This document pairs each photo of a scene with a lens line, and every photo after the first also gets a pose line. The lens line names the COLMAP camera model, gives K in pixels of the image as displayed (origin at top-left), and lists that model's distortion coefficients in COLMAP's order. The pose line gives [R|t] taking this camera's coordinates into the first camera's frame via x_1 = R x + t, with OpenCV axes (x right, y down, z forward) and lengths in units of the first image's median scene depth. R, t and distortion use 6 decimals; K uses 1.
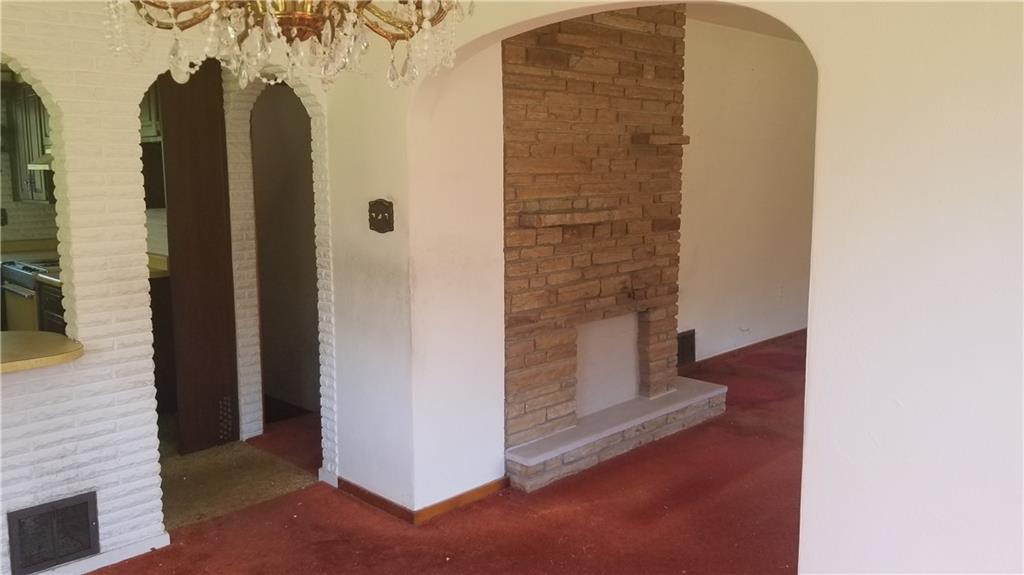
lens RADIAL K [[801.9, 0, 479.9], [0, 801.9, 285.7], [0, 0, 1]] dist [0.087178, -0.149656]
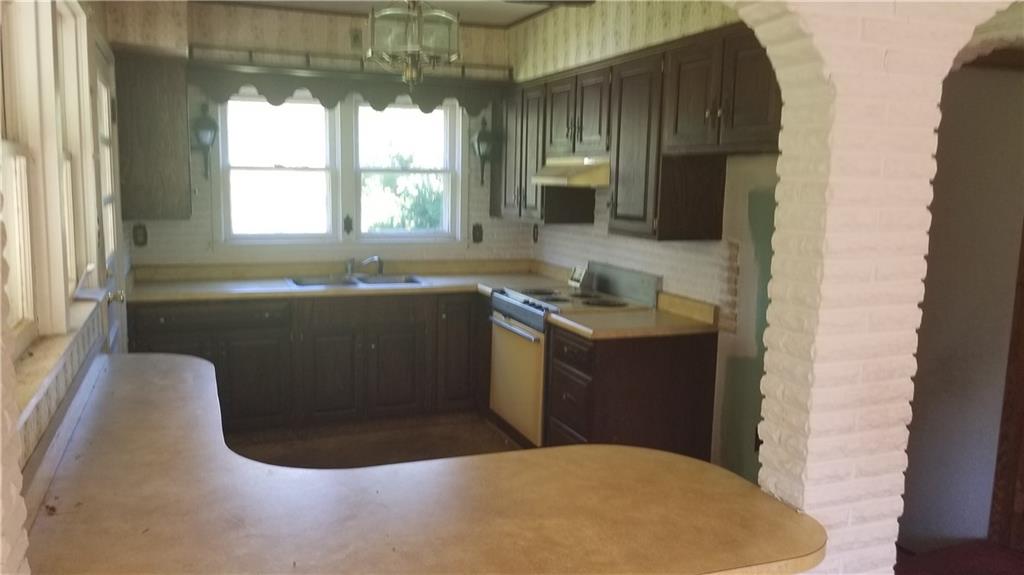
lens RADIAL K [[788.6, 0, 512.0], [0, 788.6, 287.5], [0, 0, 1]] dist [0.035057, -0.000320]
pose [[0.930124, 0.076140, -0.359266, -0.298577], [-0.079136, 0.996843, 0.006384, -0.042519], [0.358618, 0.022493, 0.933213, 0.252575]]
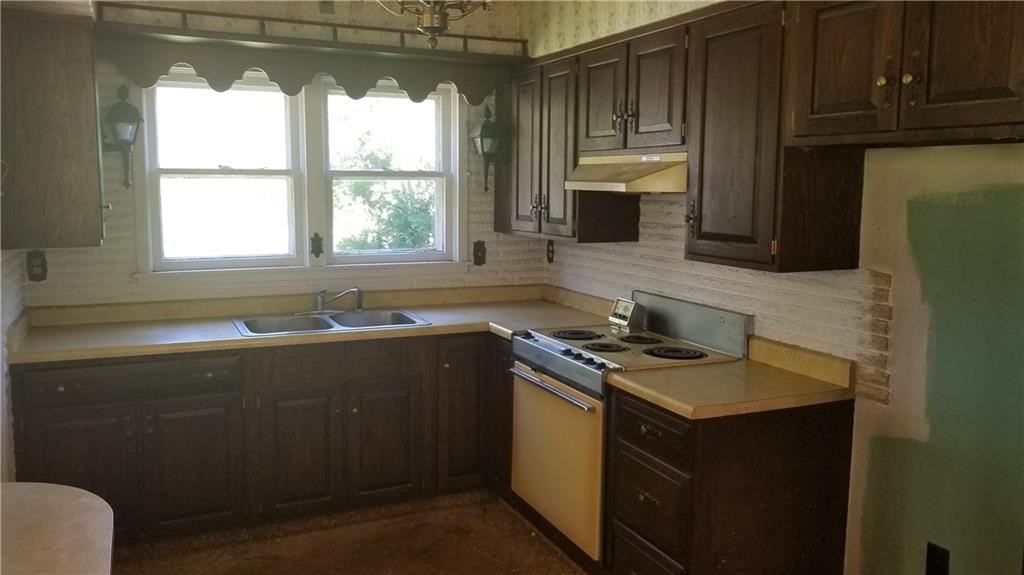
lens RADIAL K [[801.9, 0, 479.9], [0, 801.9, 285.7], [0, 0, 1]] dist [0.087178, -0.149656]
pose [[0.937263, 0.061842, -0.343095, -0.439400], [-0.066963, 0.997751, -0.003085, -0.068613], [0.342132, 0.025866, 0.939296, 0.432370]]
